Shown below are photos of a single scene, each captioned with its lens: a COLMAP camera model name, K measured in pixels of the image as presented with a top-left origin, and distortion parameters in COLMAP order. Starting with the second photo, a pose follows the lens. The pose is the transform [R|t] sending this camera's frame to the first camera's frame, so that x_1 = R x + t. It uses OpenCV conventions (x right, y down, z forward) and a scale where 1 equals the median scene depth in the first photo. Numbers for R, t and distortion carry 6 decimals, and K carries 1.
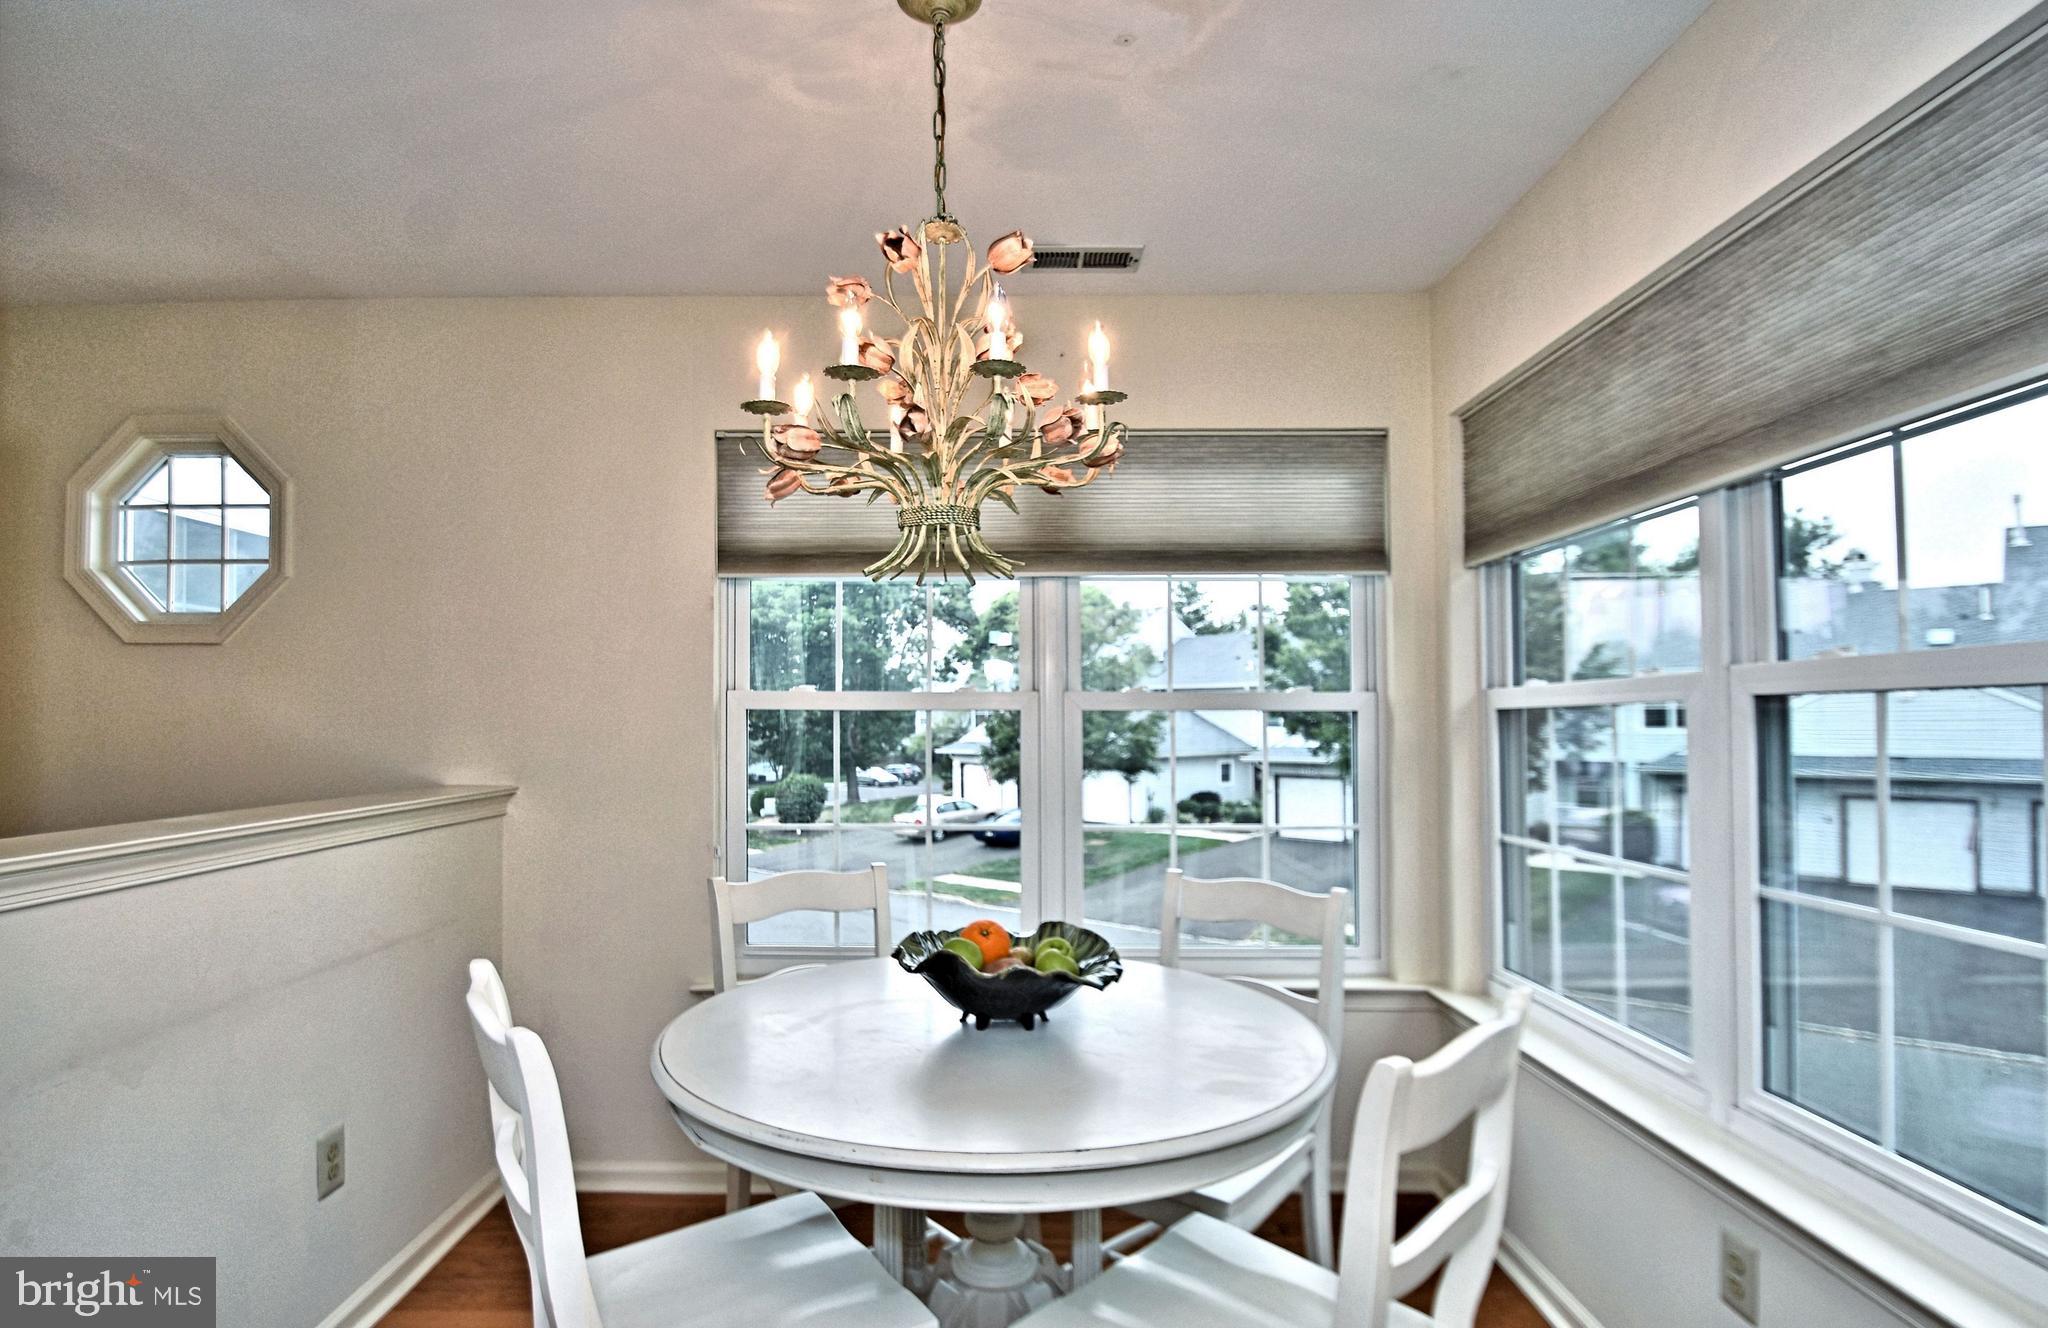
lens RADIAL K [[1059.7, 0, 1018.1], [0, 1059.7, 690.7], [0, 0, 1]] dist [0.000256, -0.019171]
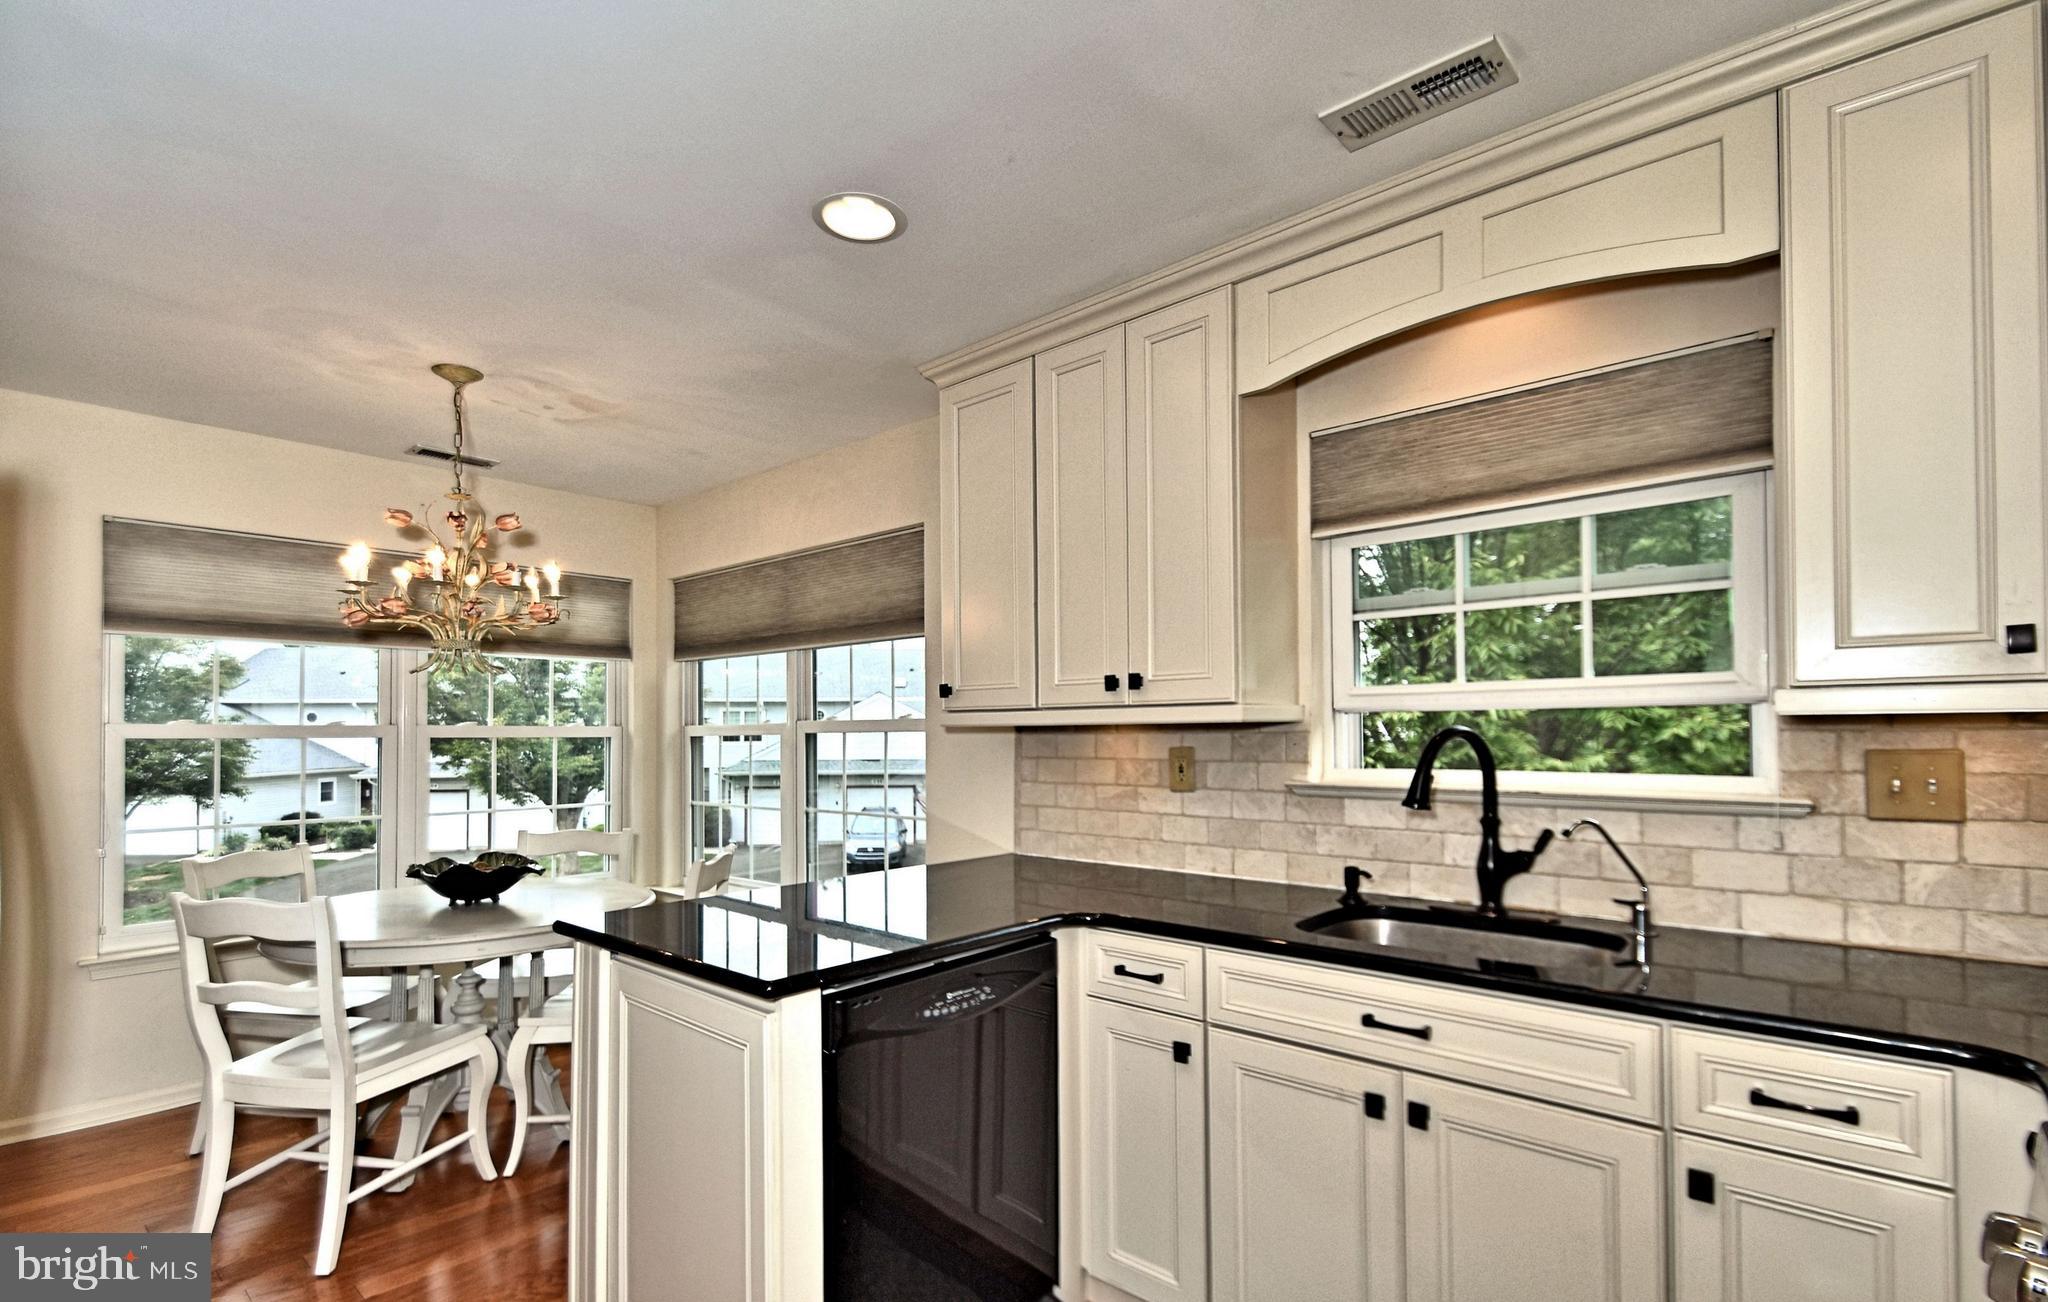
lens RADIAL K [[908.5, 0, 1017.4], [0, 908.5, 719.6], [0, 0, 1]] dist [-0.000639, -0.000038]
pose [[0.660105, 0.009290, 0.751116, -0.357697], [-0.016886, 0.999854, 0.002474, -0.025041], [-0.750984, -0.014316, 0.660166, -0.486623]]
